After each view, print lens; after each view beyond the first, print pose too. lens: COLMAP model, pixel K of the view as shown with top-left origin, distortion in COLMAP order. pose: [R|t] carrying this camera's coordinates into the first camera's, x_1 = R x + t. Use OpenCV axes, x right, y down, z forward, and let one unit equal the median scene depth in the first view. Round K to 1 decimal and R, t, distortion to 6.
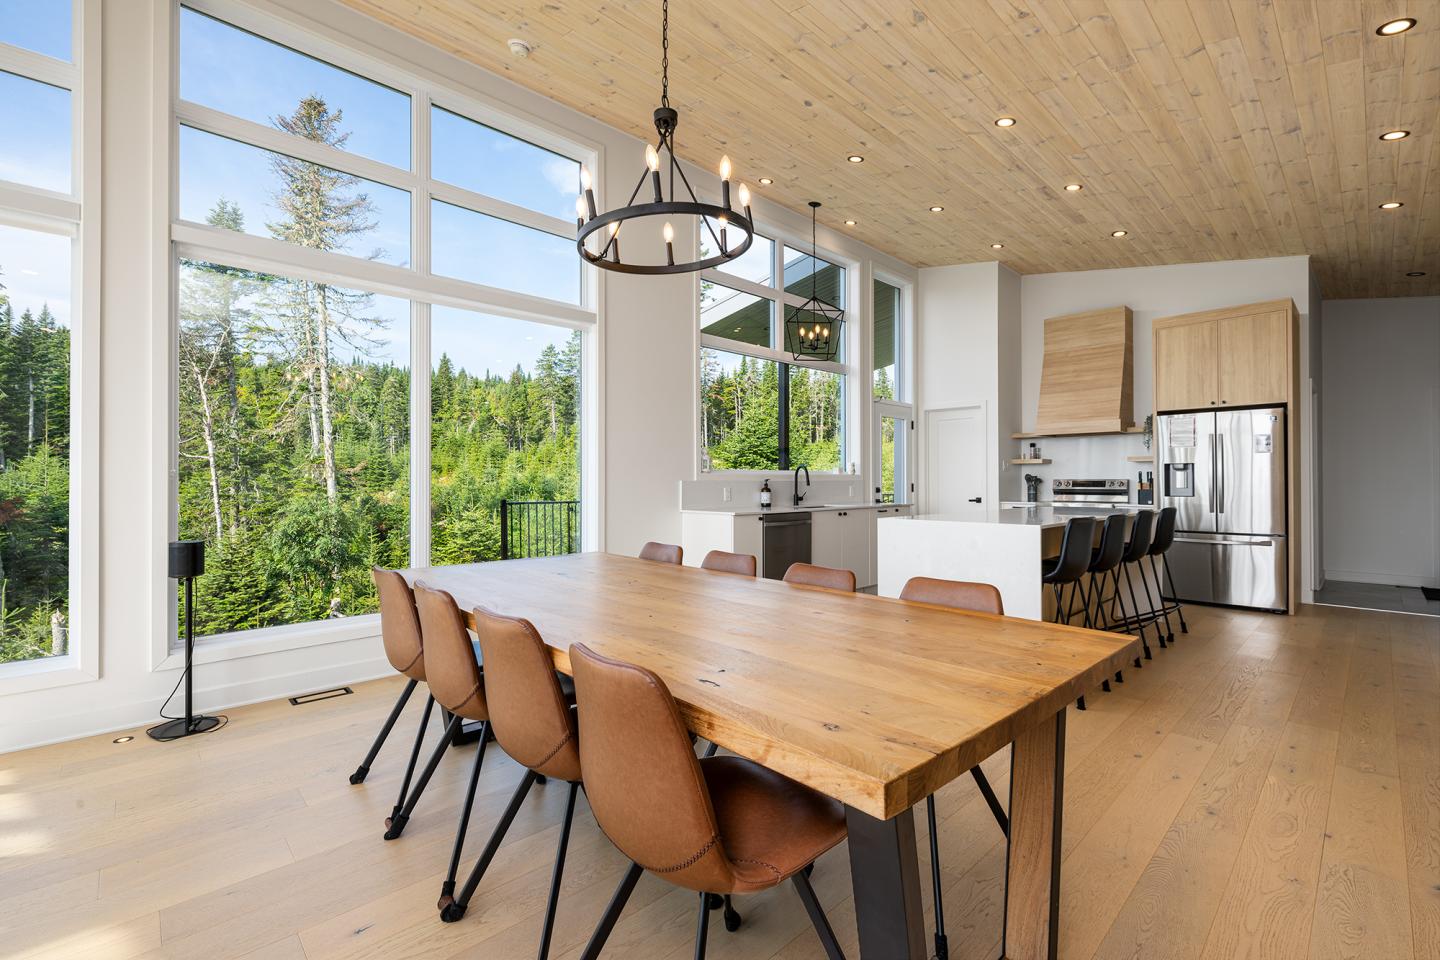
lens RADIAL K [[599.7, 0, 717.7], [0, 599.7, 481.3], [0, 0, 1]] dist [-0.013481, 0.000825]
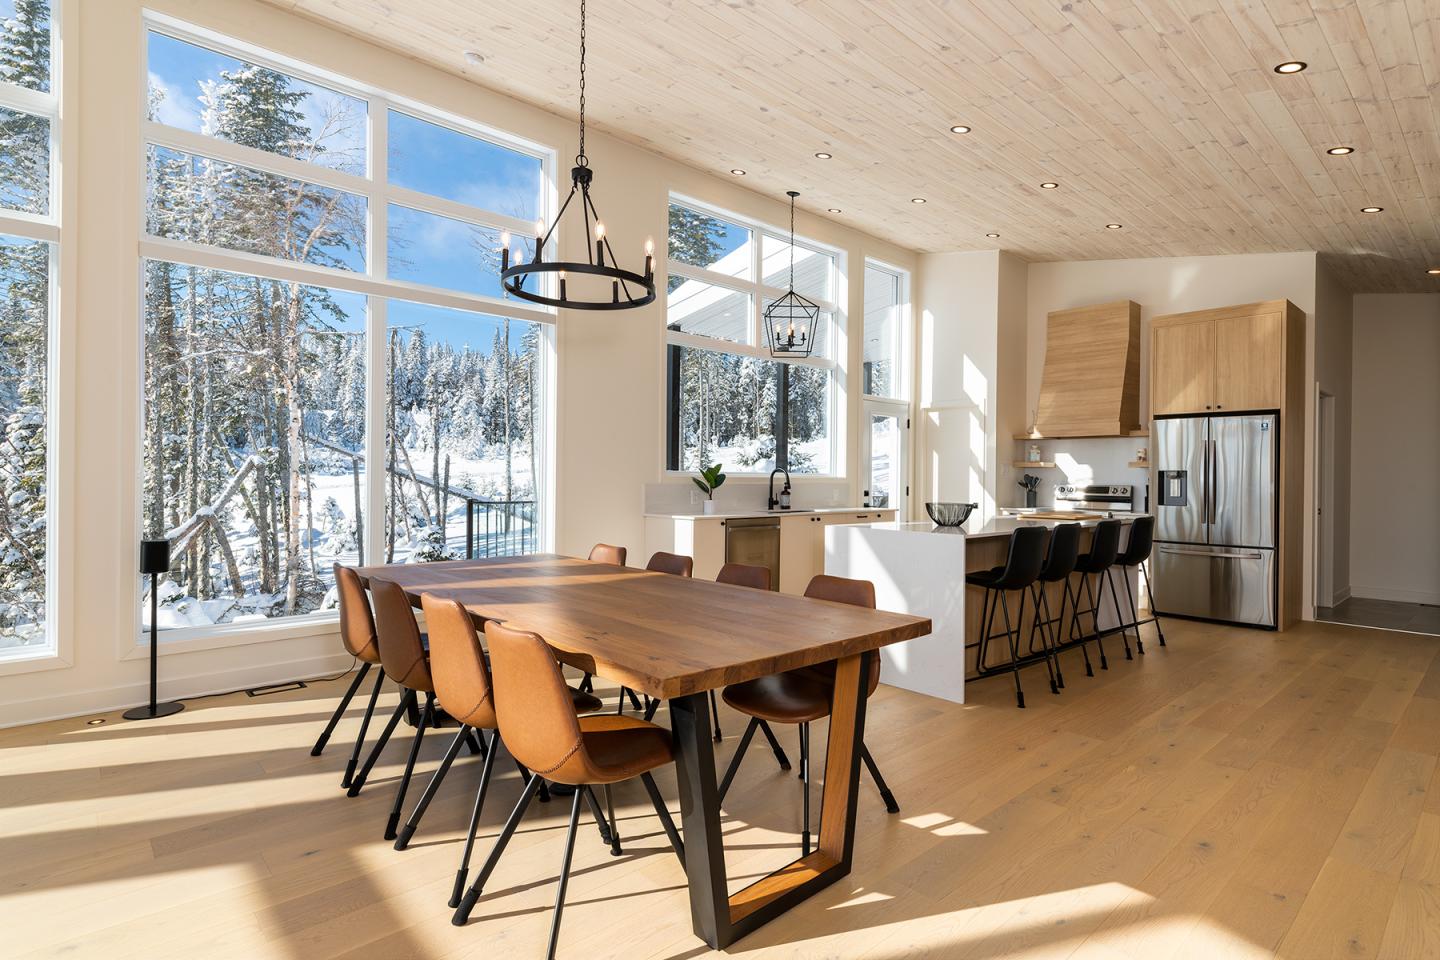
lens RADIAL K [[702.0, 0, 723.2], [0, 702.0, 479.9], [0, 0, 1]] dist [-0.010983, -0.003434]
pose [[0.999831, 0.012266, -0.013713, 0.076592], [-0.012201, 0.999914, 0.004778, -0.012304], [0.013771, -0.004610, 0.999895, -0.125060]]
